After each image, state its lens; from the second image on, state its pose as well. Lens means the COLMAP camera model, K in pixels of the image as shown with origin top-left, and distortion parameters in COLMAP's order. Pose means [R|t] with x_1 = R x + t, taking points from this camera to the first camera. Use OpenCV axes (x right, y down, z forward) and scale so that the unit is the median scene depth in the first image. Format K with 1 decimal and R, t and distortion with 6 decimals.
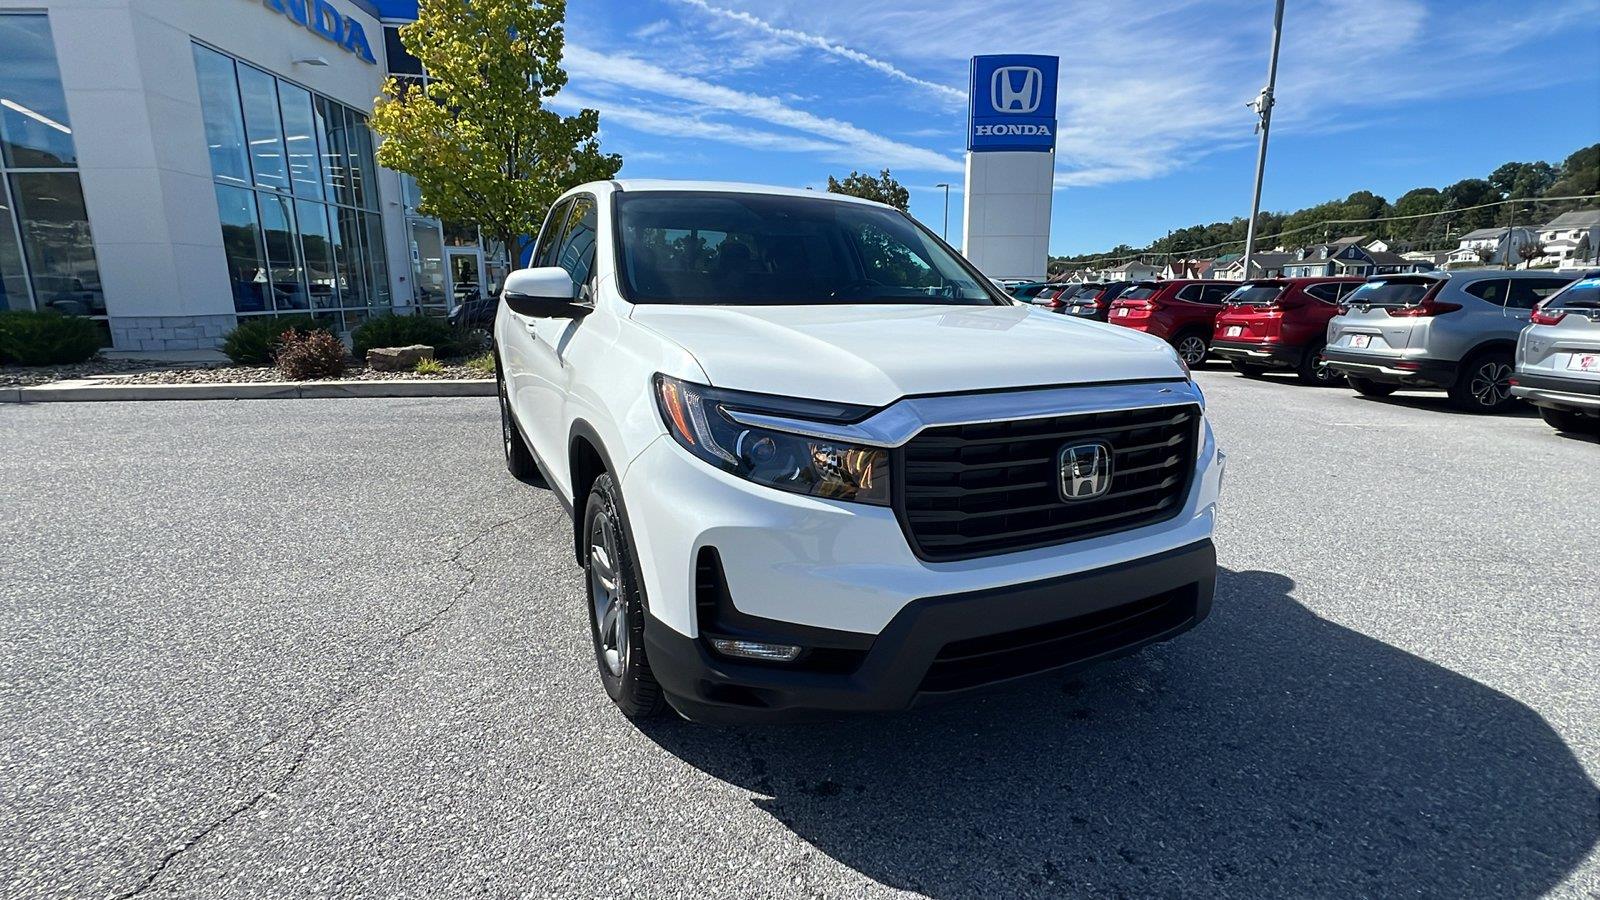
lens RADIAL K [[732.8, 0, 795.7], [0, 732.8, 447.7], [0, 0, 1]] dist [-0.001030, 0.000304]
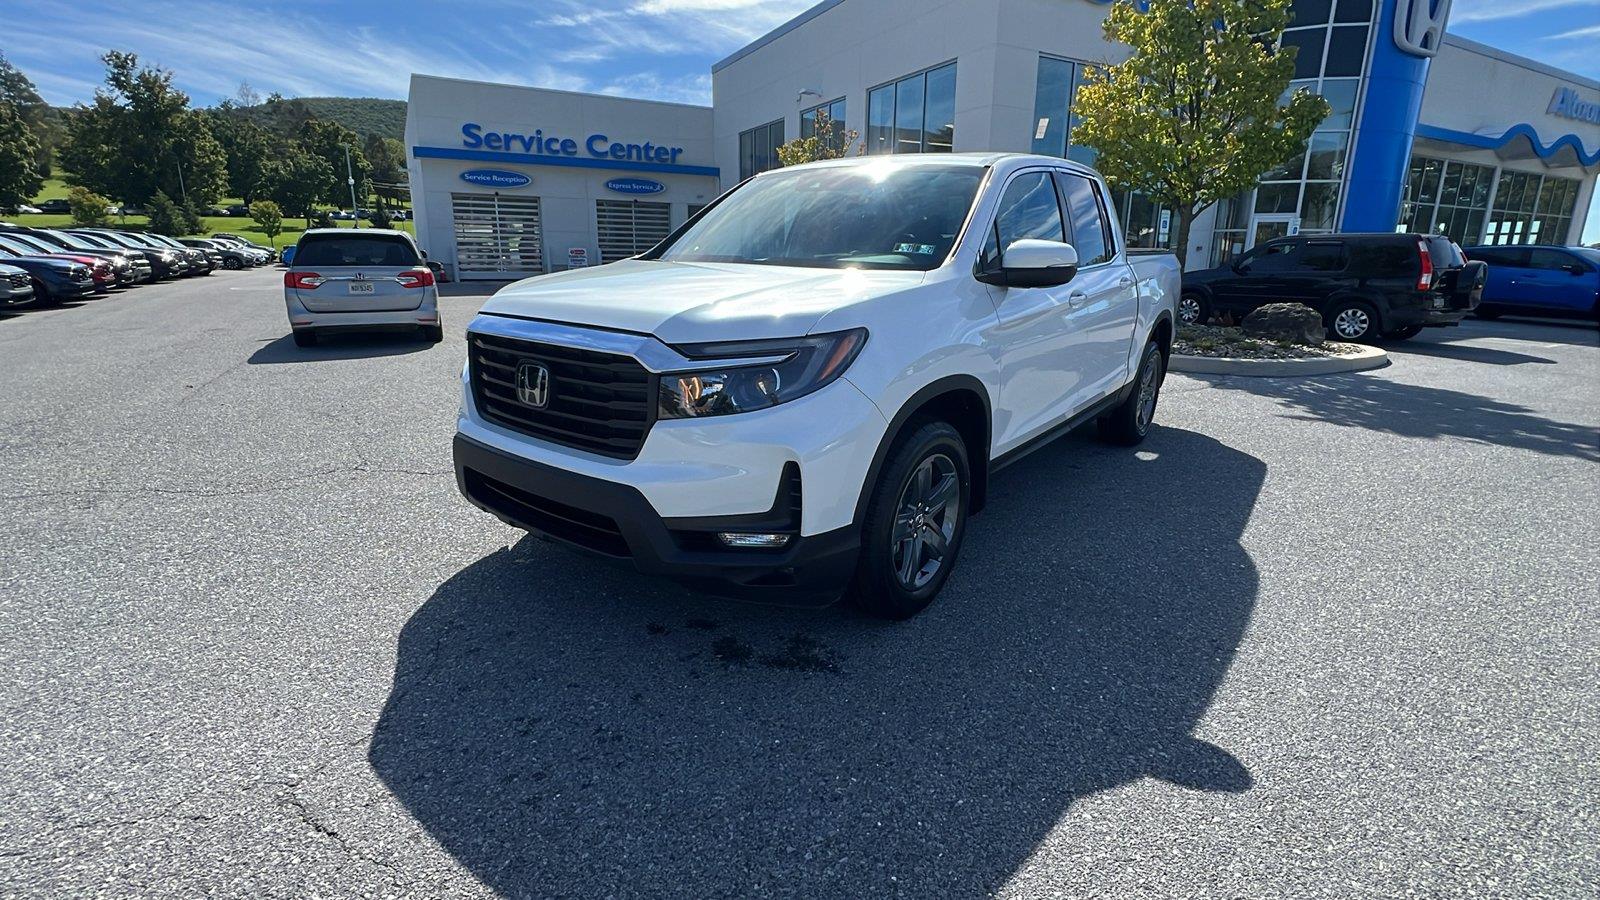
lens RADIAL K [[737.0, 0, 795.8], [0, 737.0, 444.2], [0, 0, 1]] dist [-0.003486, 0.001341]
pose [[0.439636, 0.232124, -0.867663, 0.341035], [-0.201584, 0.966883, 0.156528, -0.032294], [0.875263, 0.106092, 0.471869, 0.151651]]
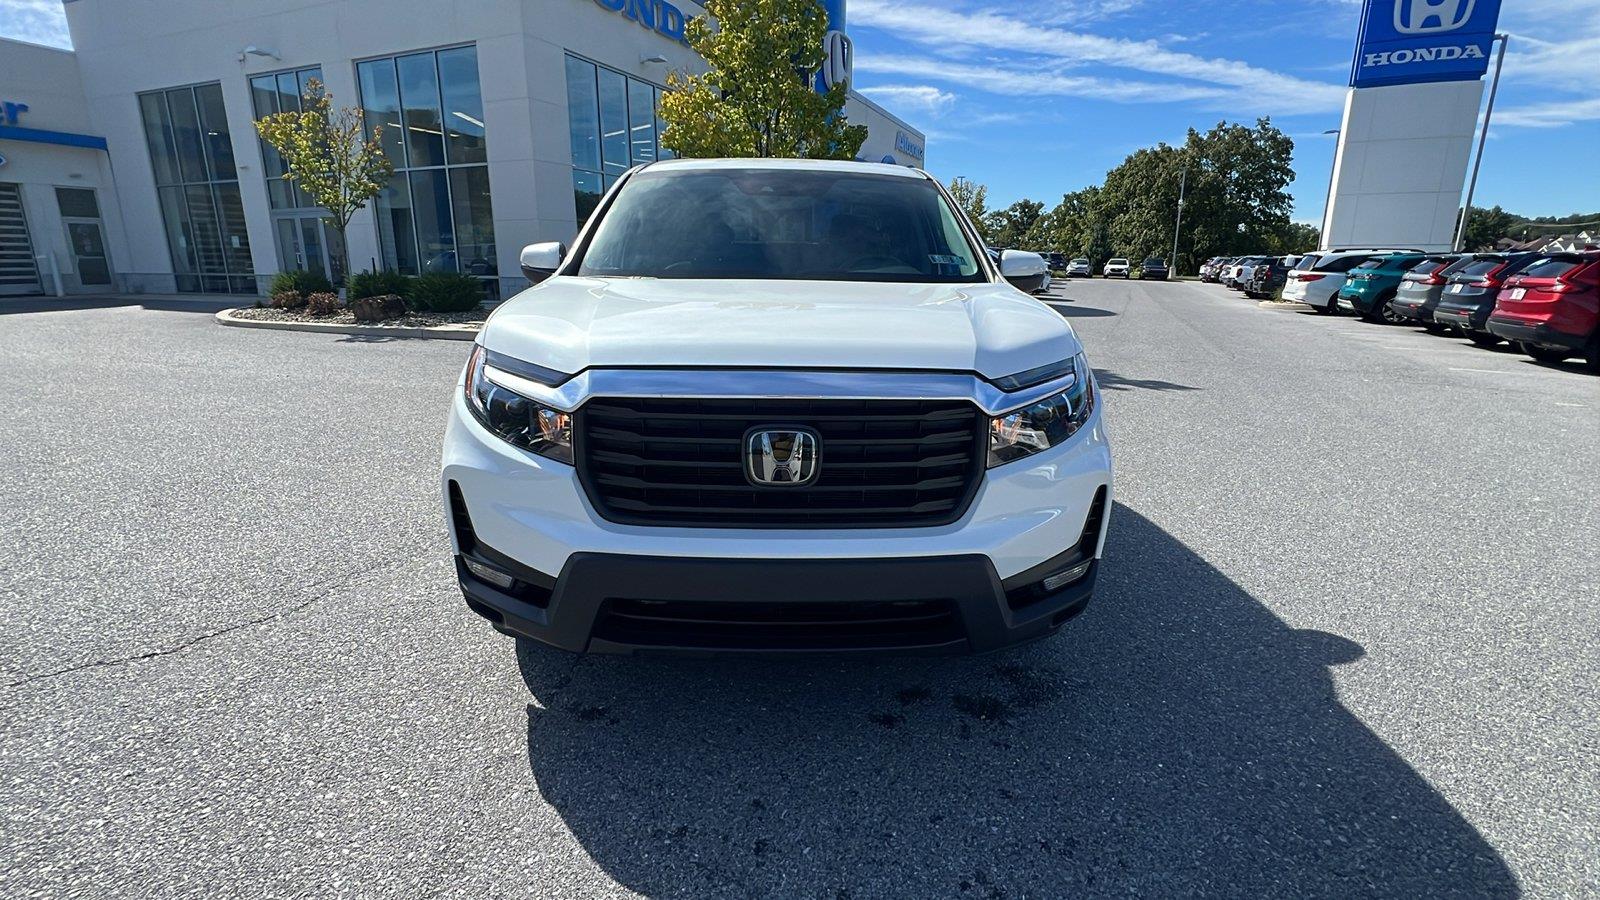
lens RADIAL K [[737.0, 0, 795.8], [0, 737.0, 444.2], [0, 0, 1]] dist [-0.003486, 0.001341]
pose [[0.907281, 0.109657, -0.405976, 0.153350], [-0.094959, 0.993891, 0.056241, -0.007935], [0.409663, -0.012475, 0.912152, 0.021734]]
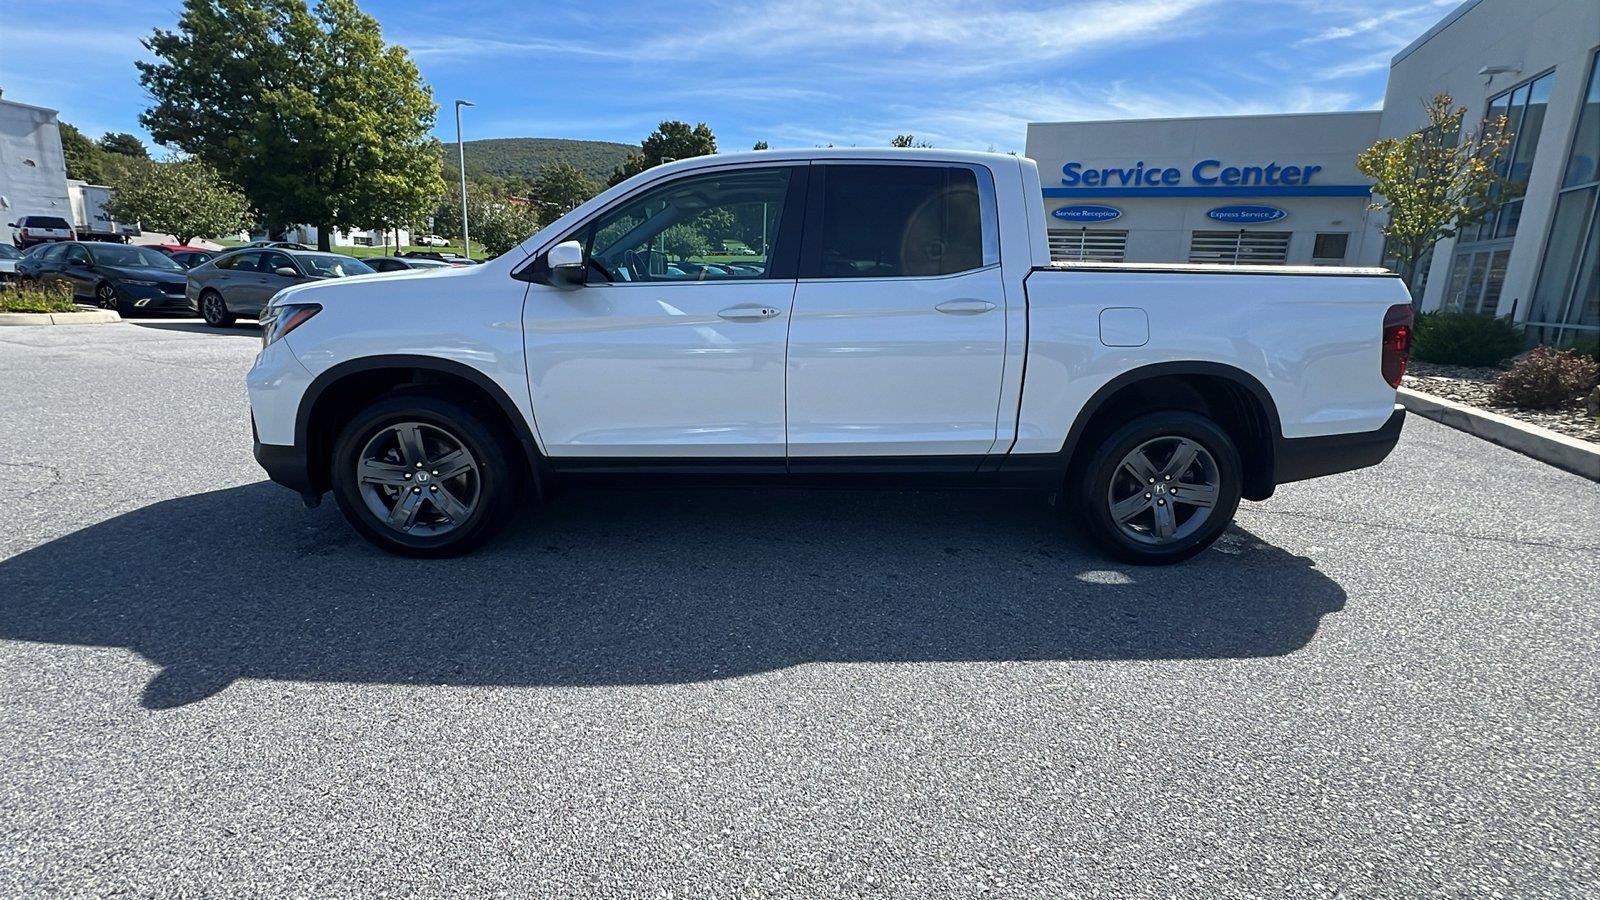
lens RADIAL K [[737.0, 0, 795.8], [0, 737.0, 444.2], [0, 0, 1]] dist [-0.003486, 0.001341]
pose [[-0.401101, 0.194442, -0.895159, 0.348353], [-0.223444, 0.926927, 0.301463, -0.120974], [0.888364, 0.320935, -0.328345, 0.583725]]
